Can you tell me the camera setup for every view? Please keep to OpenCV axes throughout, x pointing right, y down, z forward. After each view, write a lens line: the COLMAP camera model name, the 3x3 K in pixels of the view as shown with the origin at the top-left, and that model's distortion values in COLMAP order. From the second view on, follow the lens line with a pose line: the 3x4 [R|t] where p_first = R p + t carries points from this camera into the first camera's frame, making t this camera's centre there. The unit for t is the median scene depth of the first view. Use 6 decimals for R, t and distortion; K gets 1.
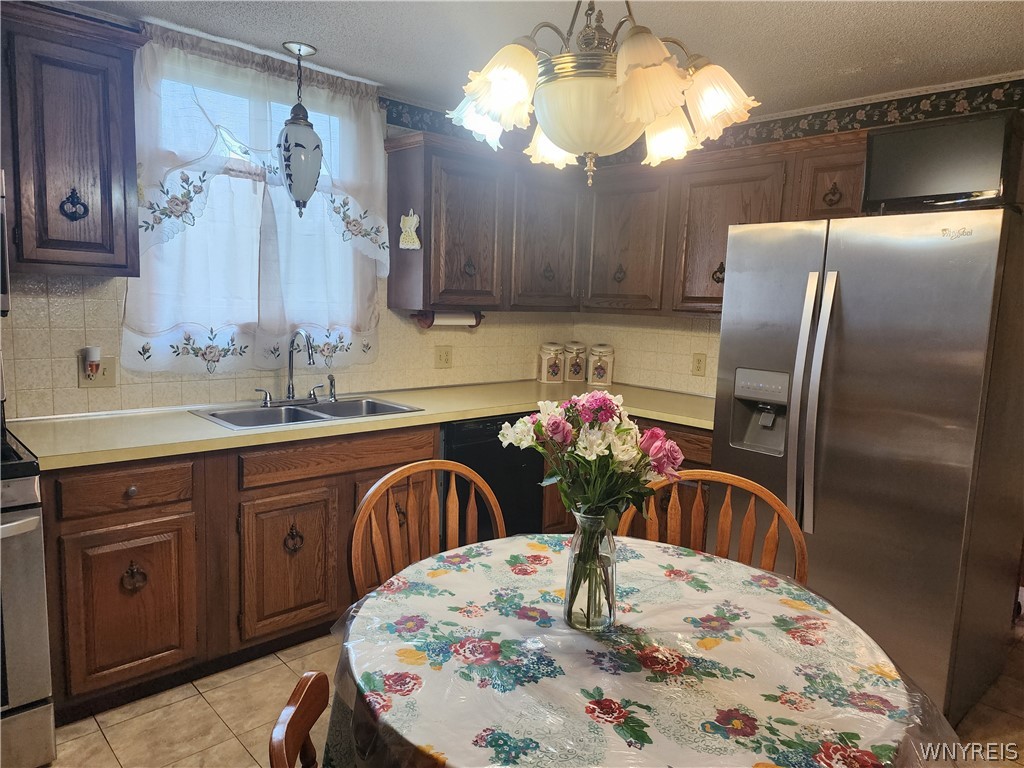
lens RADIAL K [[692.2, 0, 528.0], [0, 692.2, 386.3], [0, 0, 1]] dist [0.071936, -0.058607]
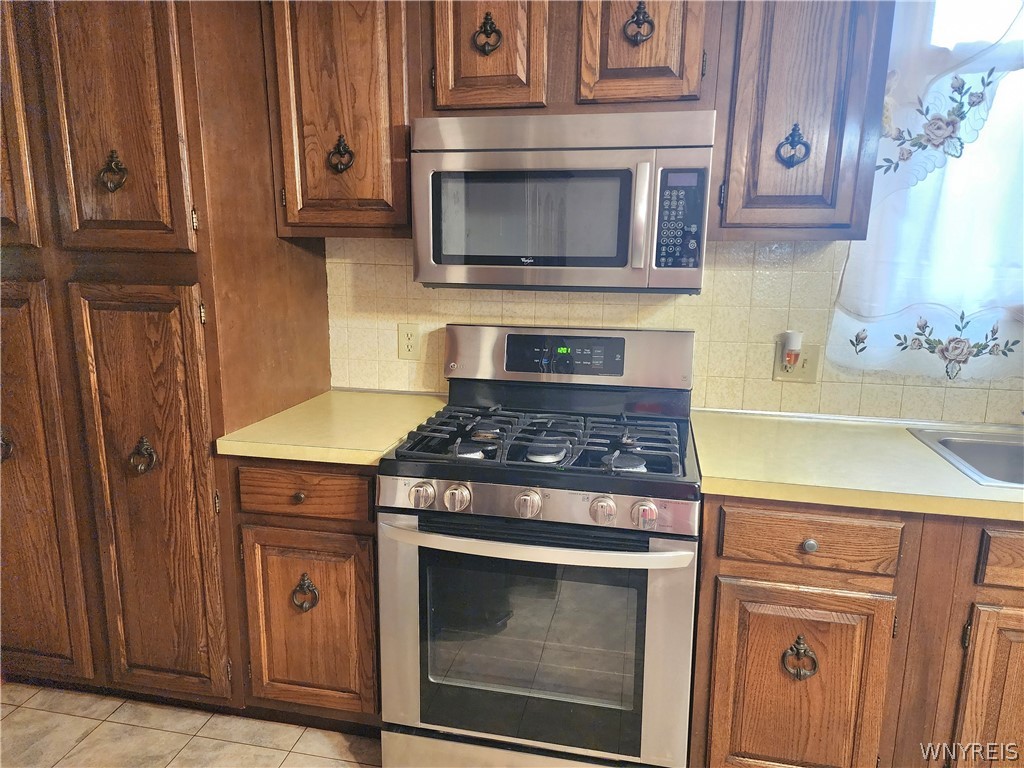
lens RADIAL K [[692.2, 0, 492.9], [0, 692.2, 379.8], [0, 0, 1]] dist [0.071936, -0.058607]
pose [[0.548809, 0.128796, -0.825966, -0.160191], [-0.092741, 0.991341, 0.092963, -0.048048], [0.830787, 0.025582, 0.556002, 0.308755]]
